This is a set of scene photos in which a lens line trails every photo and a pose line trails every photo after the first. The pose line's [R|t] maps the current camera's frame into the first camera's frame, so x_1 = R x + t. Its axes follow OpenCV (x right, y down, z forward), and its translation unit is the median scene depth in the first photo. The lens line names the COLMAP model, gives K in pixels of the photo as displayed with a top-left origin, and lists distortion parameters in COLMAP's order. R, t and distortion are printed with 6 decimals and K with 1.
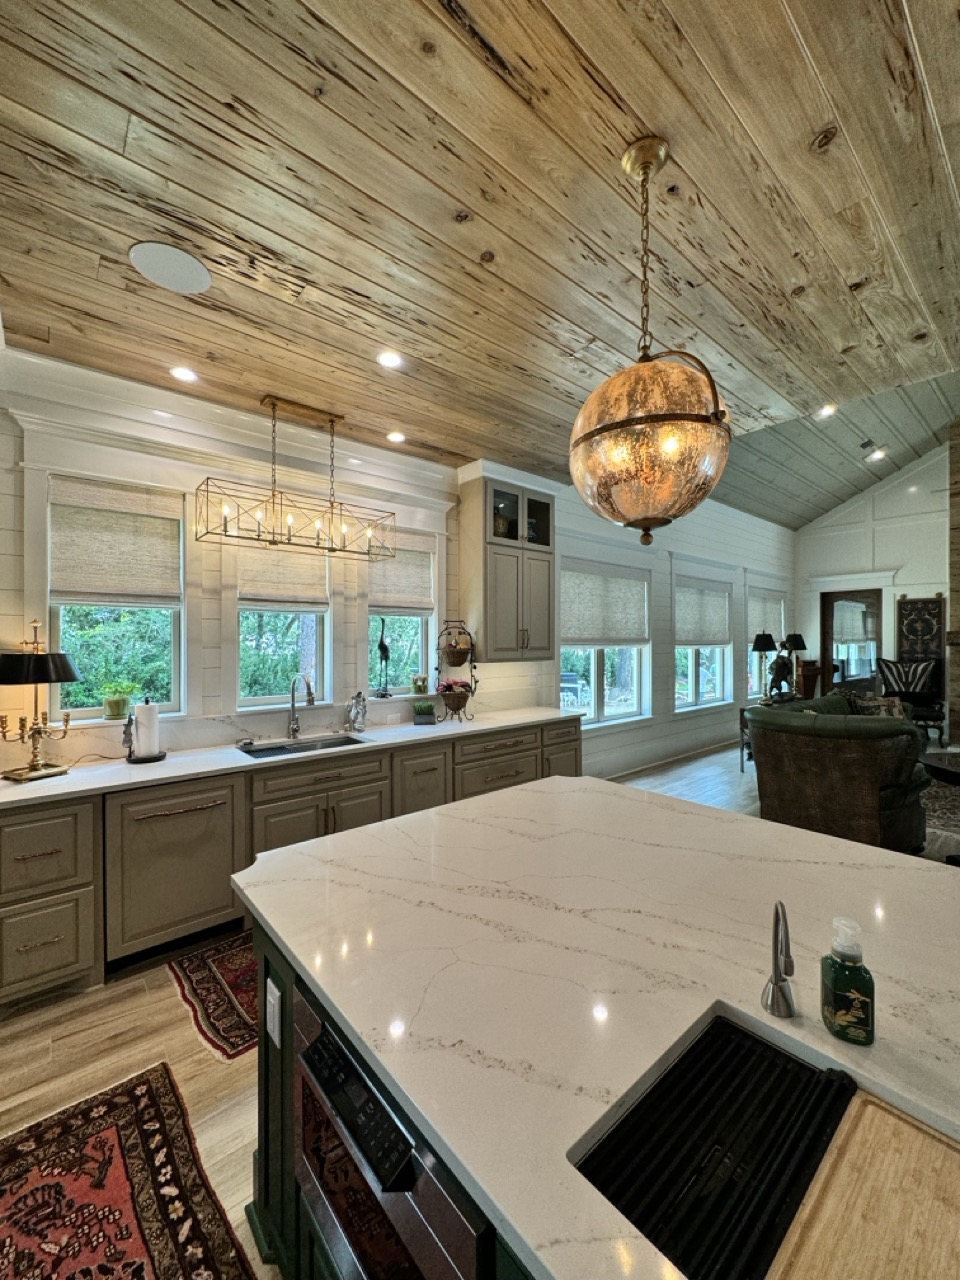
lens RADIAL K [[512.5, 0, 480.0], [0, 512.5, 640.0], [0, 0, 1]] dist [-0.000794, -0.000074]
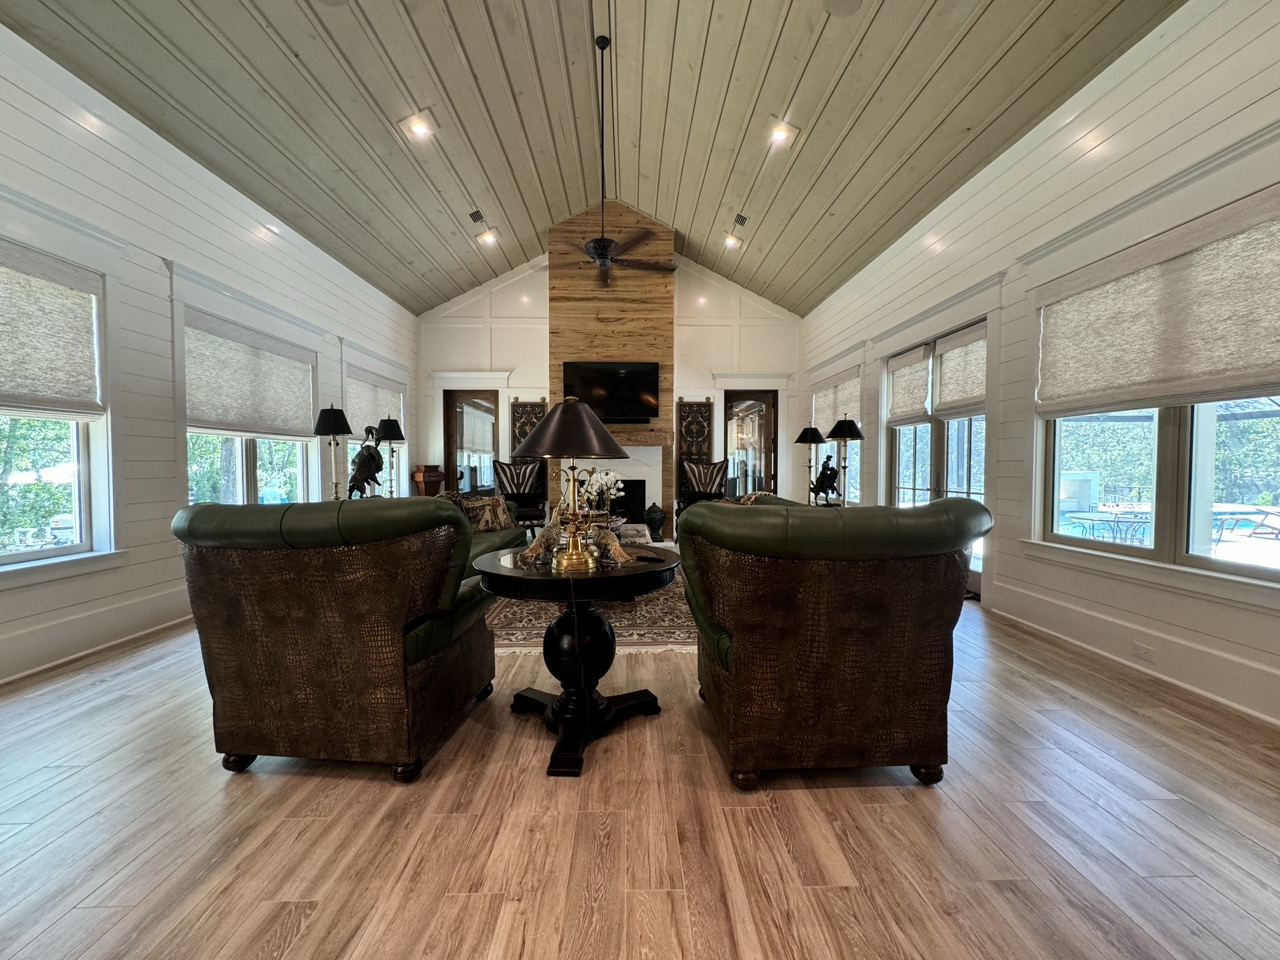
lens RADIAL K [[512.5, 0, 640.0], [0, 512.5, 480.0], [0, 0, 1]] dist [-0.000794, -0.000074]
pose [[0.632768, -0.021177, 0.774051, 0.225688], [0.000814, 0.999644, 0.026683, 0.050850], [-0.774341, -0.016254, 0.632560, 0.199153]]
